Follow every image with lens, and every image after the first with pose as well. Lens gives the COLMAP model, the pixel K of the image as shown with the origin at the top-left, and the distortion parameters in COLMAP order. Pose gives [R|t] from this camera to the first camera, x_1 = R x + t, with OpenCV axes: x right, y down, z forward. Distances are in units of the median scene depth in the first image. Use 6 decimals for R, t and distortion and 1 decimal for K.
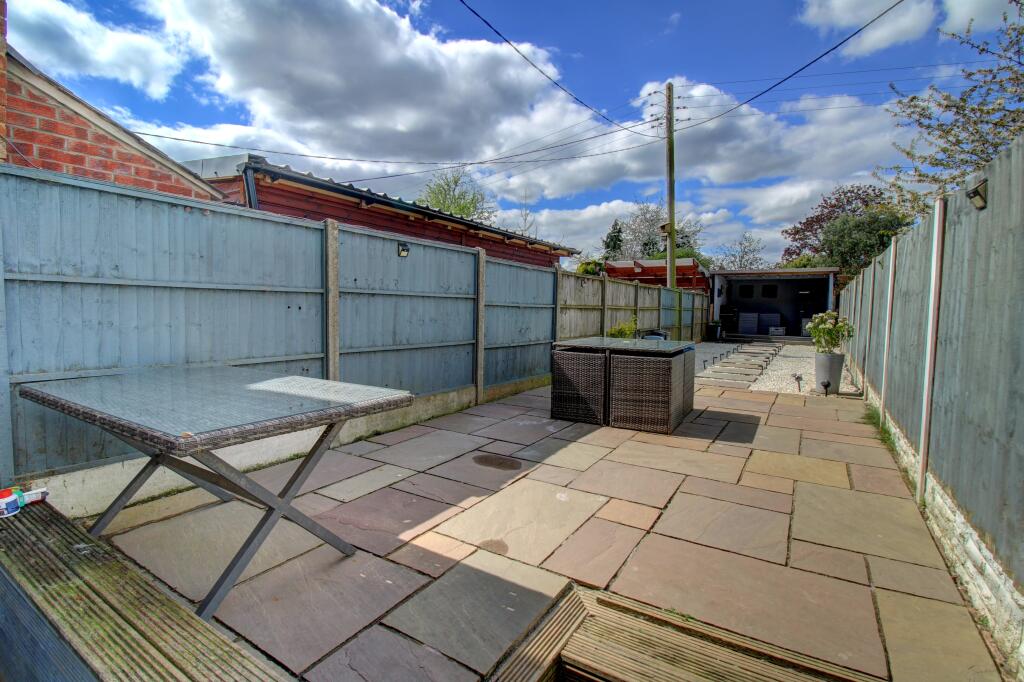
lens RADIAL K [[478.2, 0, 510.1], [0, 478.2, 340.9], [0, 0, 1]] dist [0.001166, 0.000047]
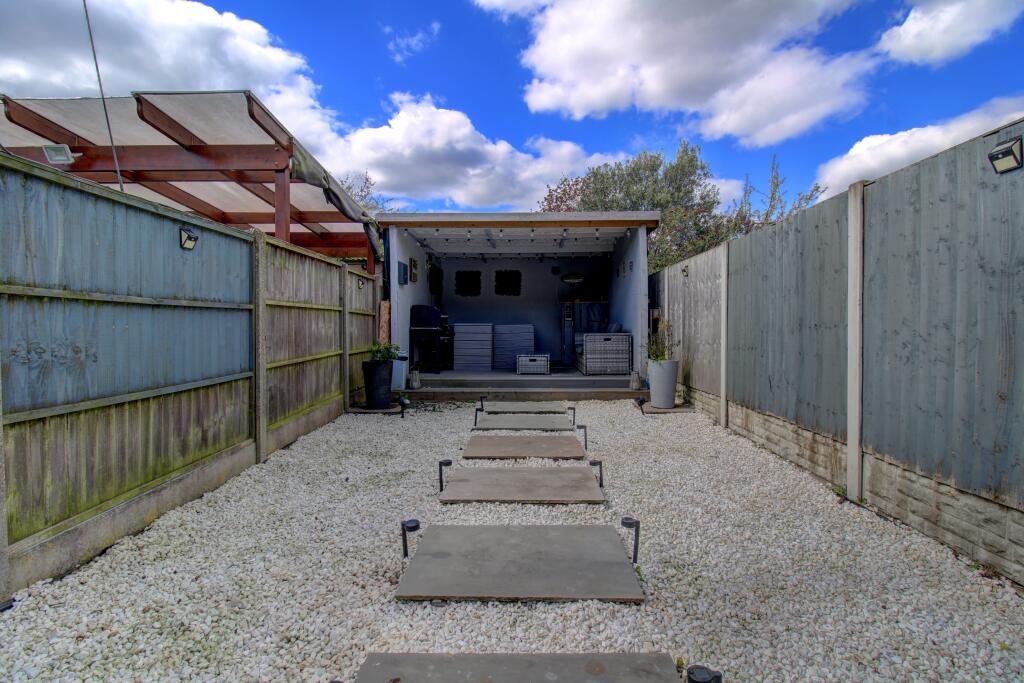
lens RADIAL K [[478.2, 0, 510.0], [0, 478.2, 339.6], [0, 0, 1]] dist [0.001166, 0.000047]
pose [[0.862904, -0.028188, 0.504582, 0.311337], [0.050966, 0.998207, -0.031393, -0.029210], [-0.502792, 0.052806, 0.862793, 0.615000]]
